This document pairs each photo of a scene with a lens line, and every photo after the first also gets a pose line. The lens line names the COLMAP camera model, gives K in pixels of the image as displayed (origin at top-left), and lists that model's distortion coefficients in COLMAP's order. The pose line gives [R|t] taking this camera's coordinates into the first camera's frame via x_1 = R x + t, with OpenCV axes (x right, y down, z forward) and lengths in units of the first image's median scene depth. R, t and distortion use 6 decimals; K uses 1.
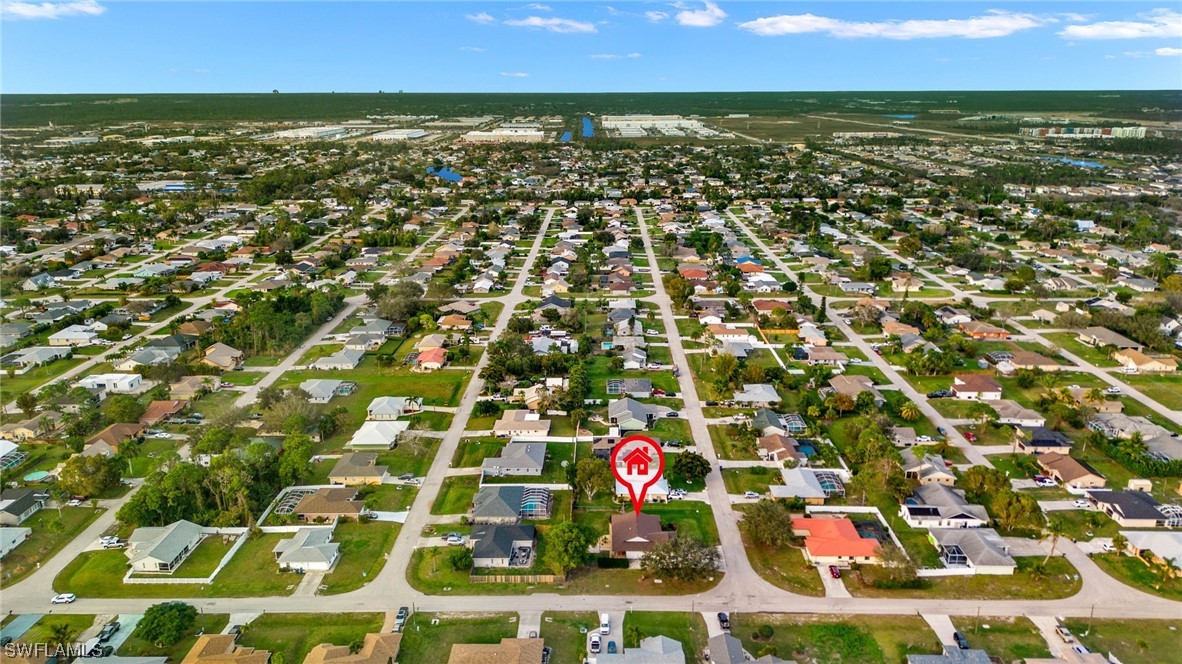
lens RADIAL K [[844.9, 0, 591.0], [0, 844.9, 332.0], [0, 0, 1]] dist [0.005387, 0.000181]
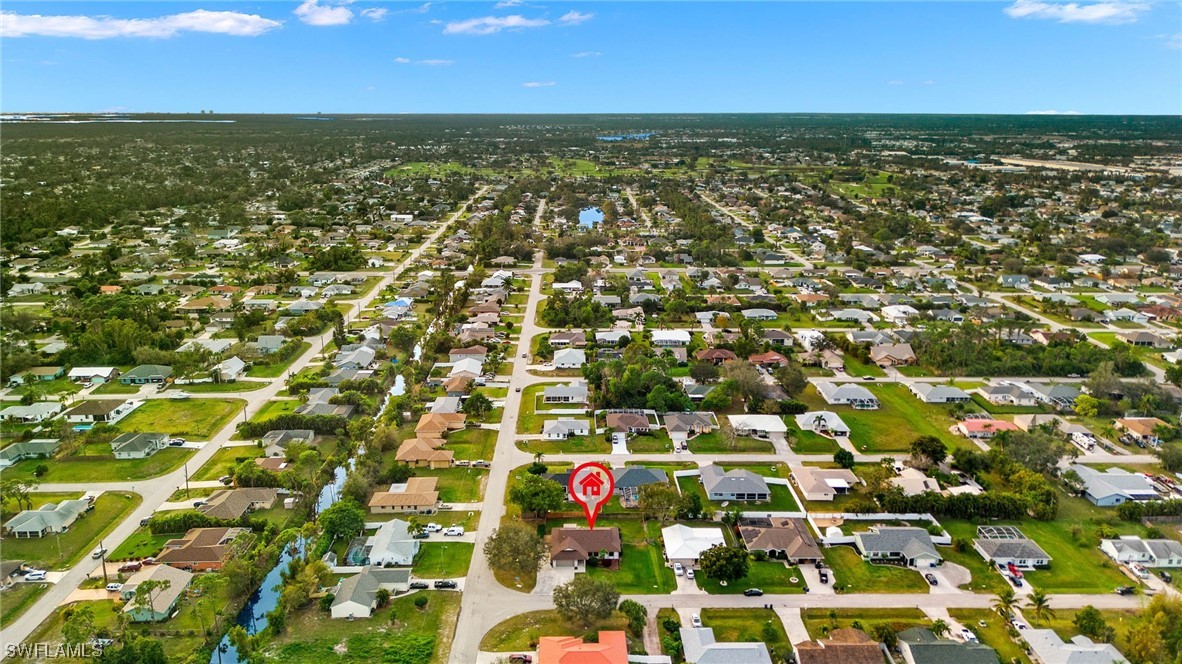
lens RADIAL K [[844.9, 0, 591.0], [0, 844.9, 332.0], [0, 0, 1]] dist [0.005387, 0.000181]
pose [[0.020685, 0.260519, -0.965247, 0.874584], [-0.281078, 0.928030, 0.244450, -0.224042], [0.959462, 0.266254, 0.092423, 0.747921]]
